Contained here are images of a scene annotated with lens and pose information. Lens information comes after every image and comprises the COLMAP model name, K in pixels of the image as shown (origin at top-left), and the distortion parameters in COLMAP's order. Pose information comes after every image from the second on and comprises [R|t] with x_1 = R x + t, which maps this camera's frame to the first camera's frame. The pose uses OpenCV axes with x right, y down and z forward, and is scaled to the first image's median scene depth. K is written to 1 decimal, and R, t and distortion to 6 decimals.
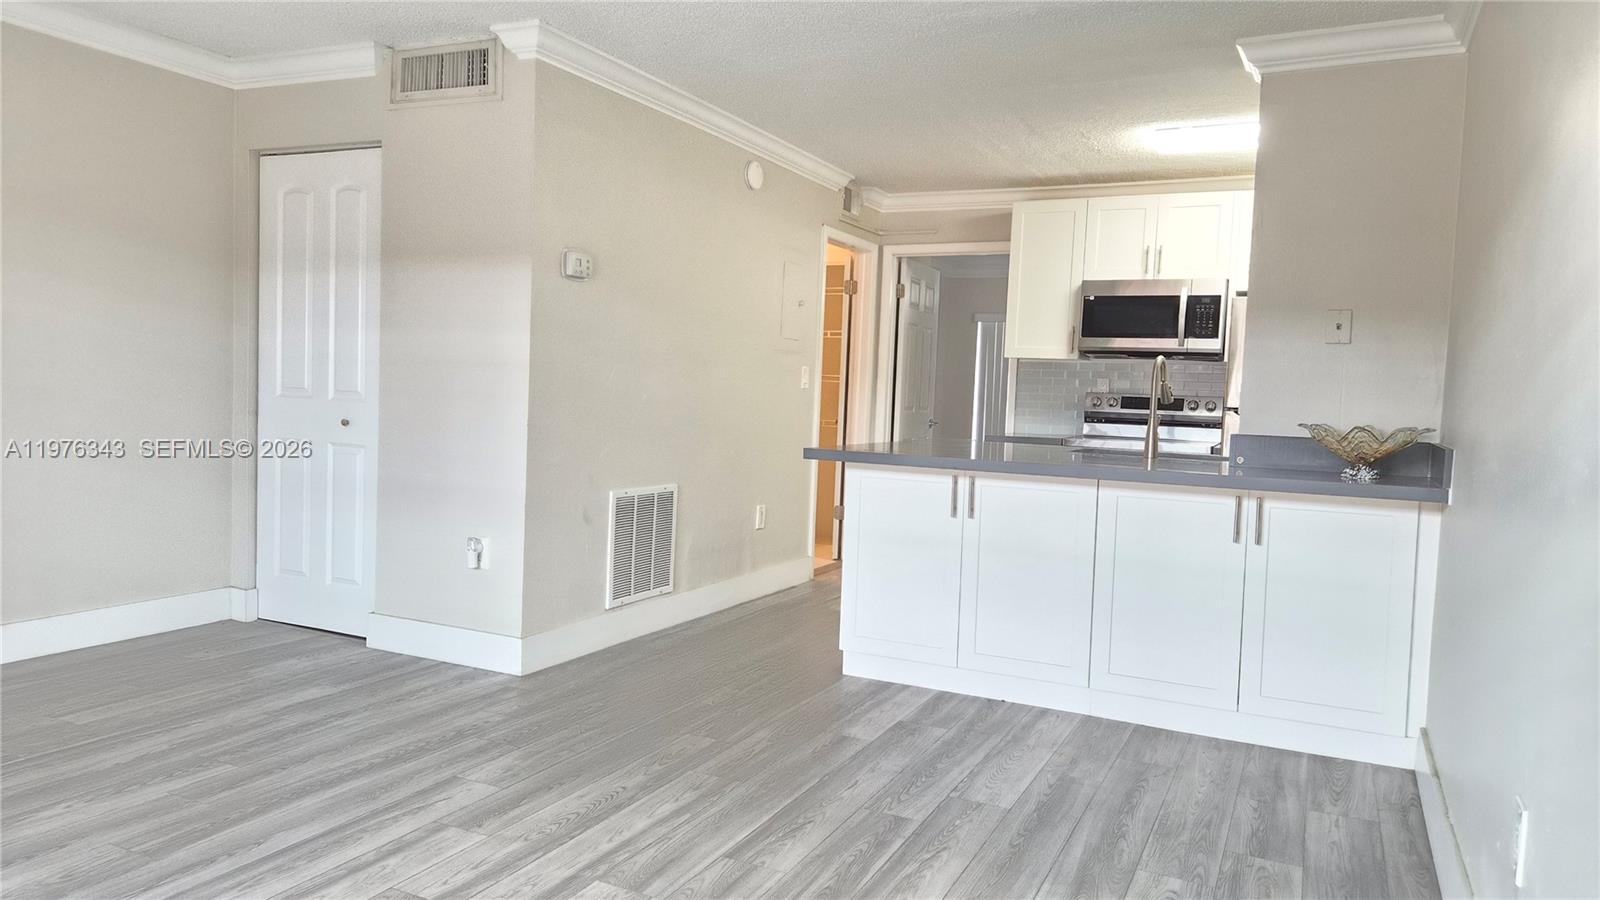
lens RADIAL K [[1067.5, 0, 809.6], [0, 1067.5, 448.7], [0, 0, 1]] dist [0.030289, 0.000943]
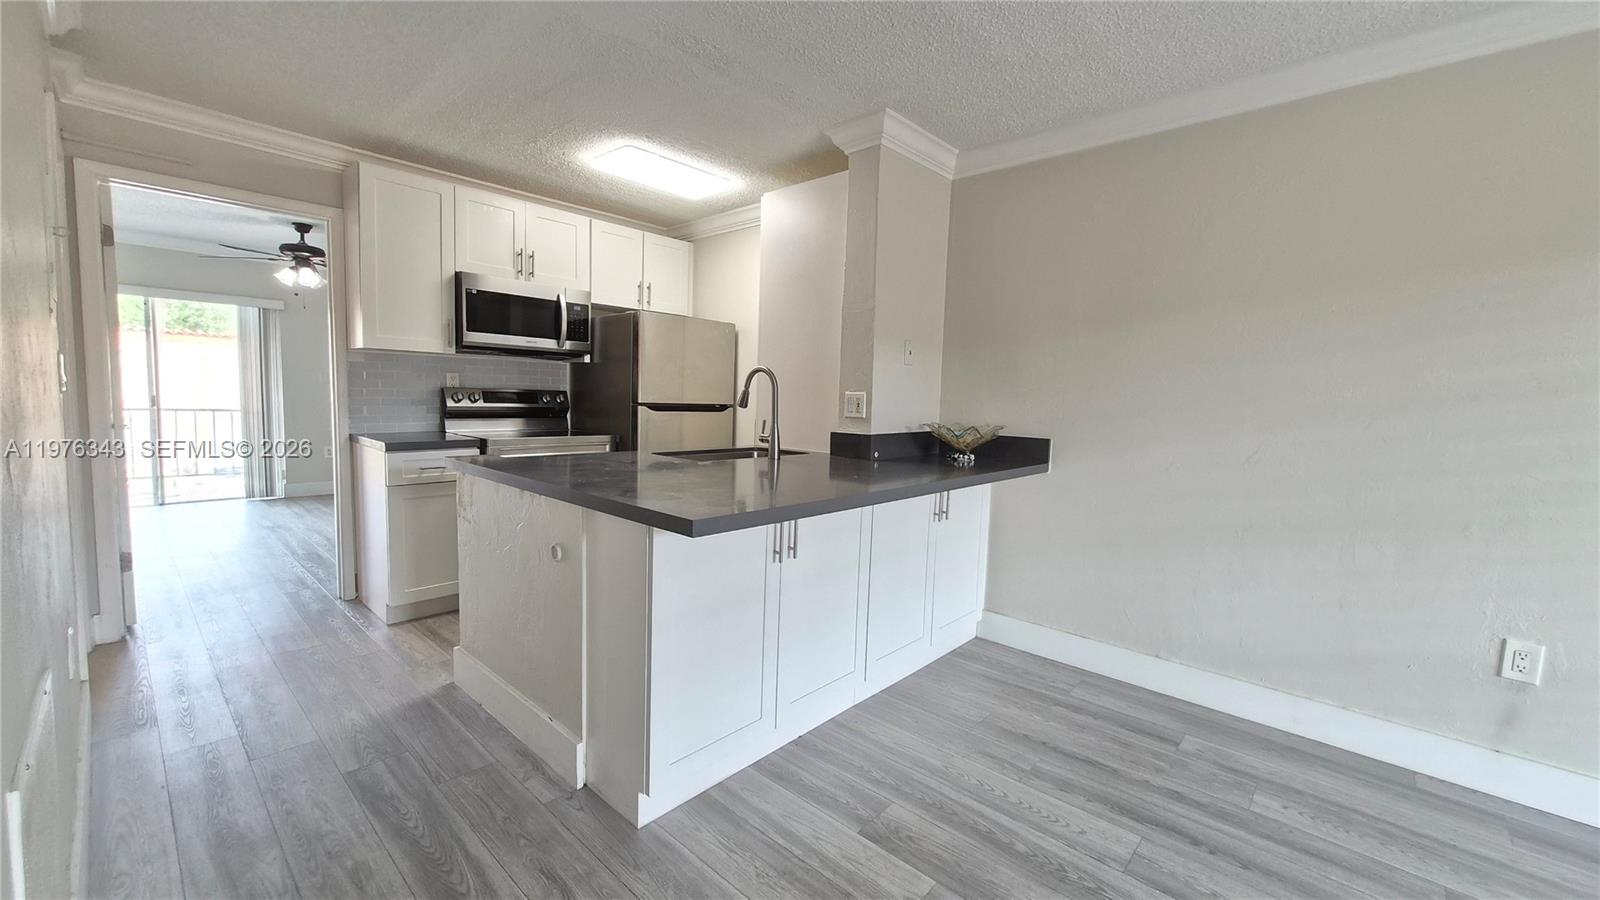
lens RADIAL K [[625.0, 0, 807.2], [0, 625.0, 441.5], [0, 0, 1]] dist [-0.000475, -0.000106]
pose [[0.281654, -0.101484, 0.954134, -0.357588], [0.031969, 0.994832, 0.096375, -0.086543], [-0.958983, 0.003358, 0.283442, 0.948688]]
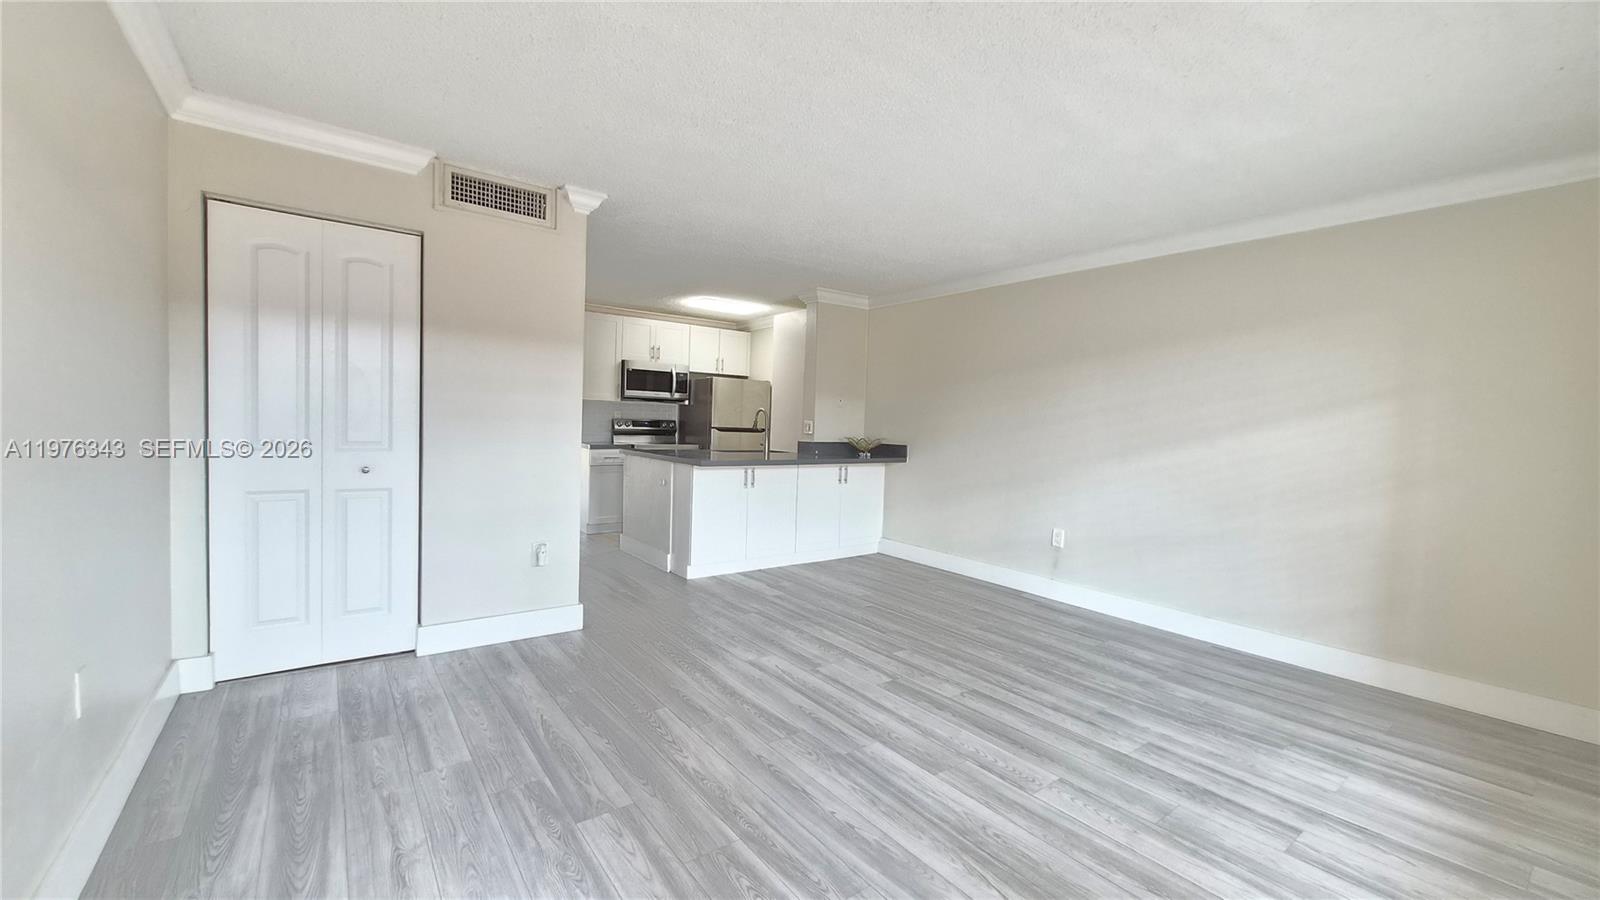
lens RADIAL K [[625.0, 0, 804.6], [0, 625.0, 448.0], [0, 0, 1]] dist [-0.000475, -0.000106]
pose [[0.458522, -0.061679, 0.886540, -1.012289], [0.034390, 0.998073, 0.051652, -0.083625], [-0.888018, 0.006804, 0.459759, 0.374139]]
